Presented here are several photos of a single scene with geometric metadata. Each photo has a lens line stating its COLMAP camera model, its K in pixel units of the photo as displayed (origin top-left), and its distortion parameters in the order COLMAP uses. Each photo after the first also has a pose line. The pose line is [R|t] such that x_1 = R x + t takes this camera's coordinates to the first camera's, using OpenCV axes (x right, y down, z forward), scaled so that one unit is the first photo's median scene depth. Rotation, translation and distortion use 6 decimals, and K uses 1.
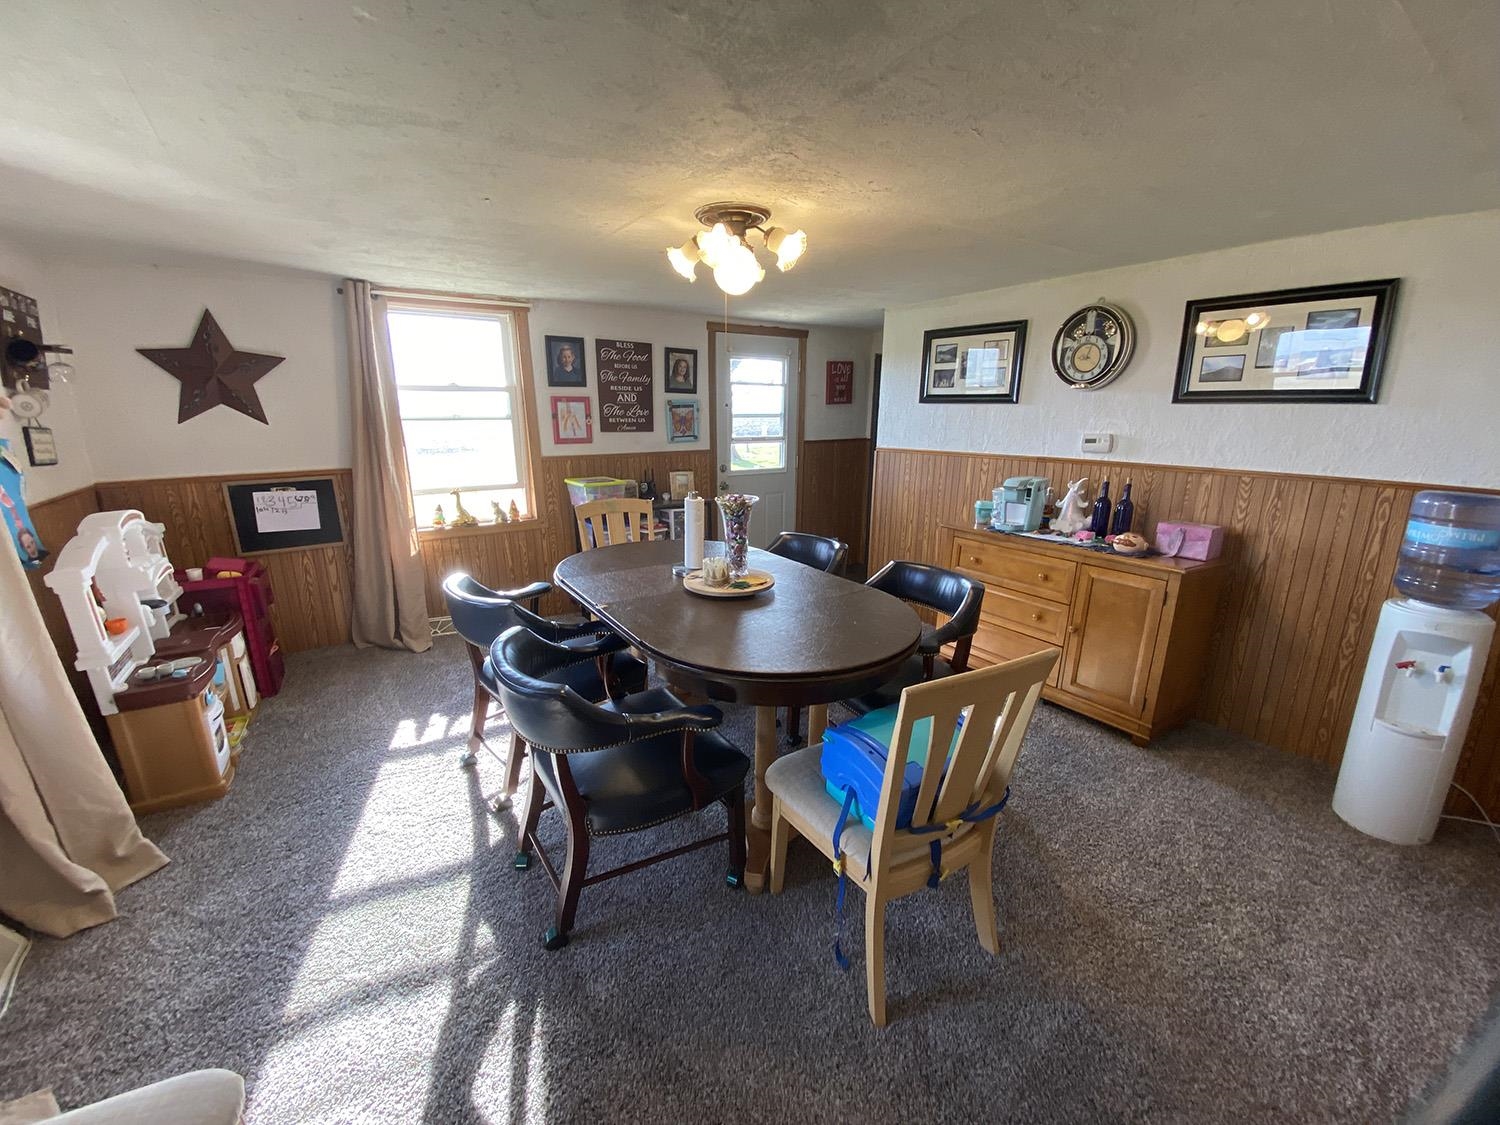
lens RADIAL K [[599.7, 0, 754.5], [0, 599.7, 564.5], [0, 0, 1]] dist [0.003590, -0.000451]
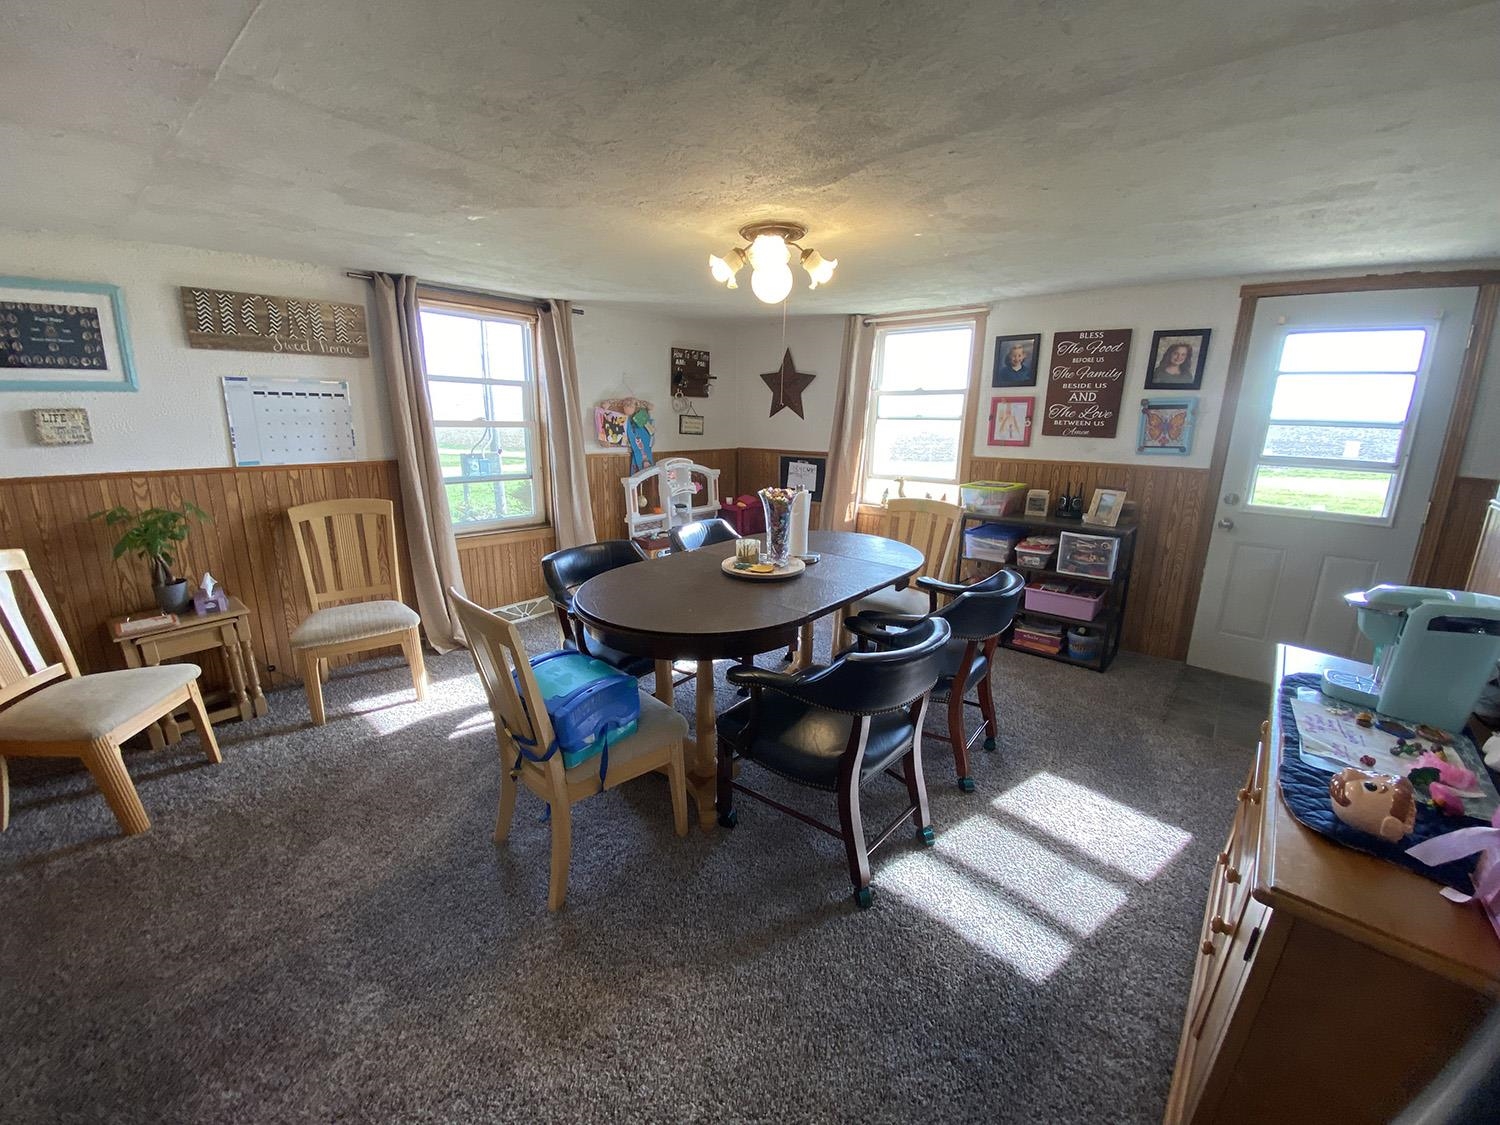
lens RADIAL K [[608.9, 0, 746.7], [0, 608.9, 558.2], [0, 0, 1]] dist [-0.010435, -0.002173]
pose [[0.284296, 0.229289, -0.930915, 0.520851], [-0.244509, 0.956213, 0.160849, -0.084880], [0.927034, 0.181888, 0.327911, 0.331904]]
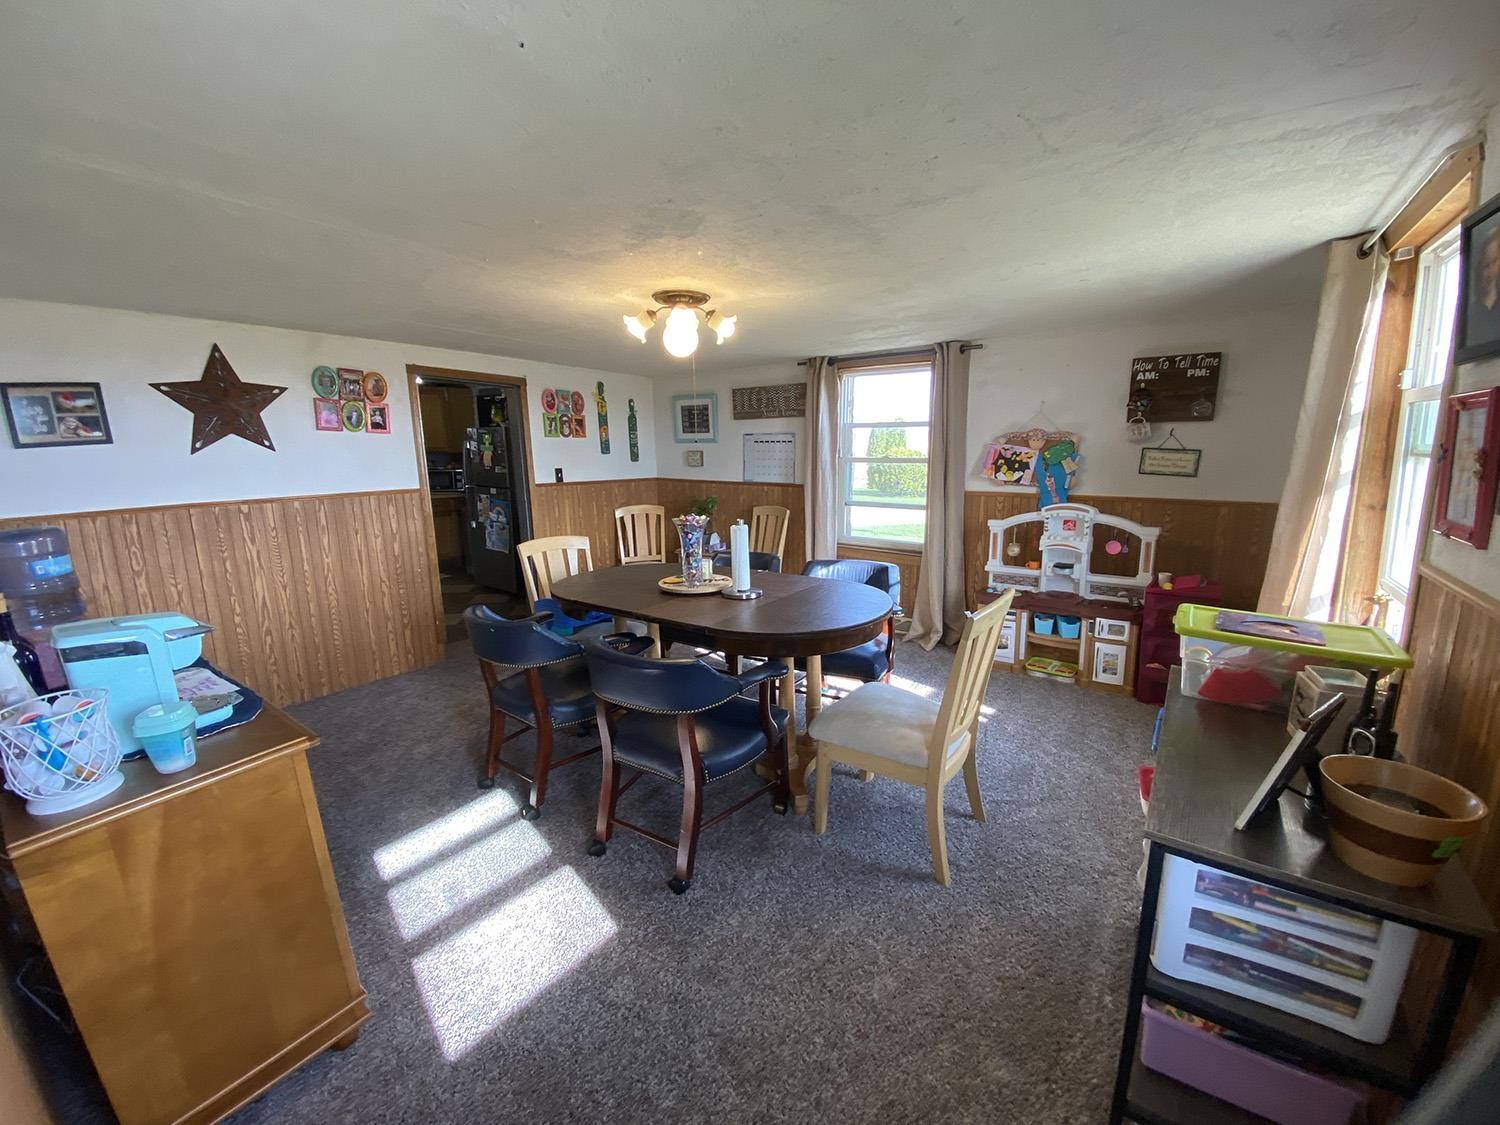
lens RADIAL K [[608.9, 0, 747.8], [0, 608.9, 554.9], [0, 0, 1]] dist [-0.010435, -0.002173]
pose [[-0.933675, 0.077734, -0.349582, 0.141663], [-0.068927, 0.918901, 0.388420, -0.284125], [0.351425, 0.386754, -0.852597, 1.138682]]
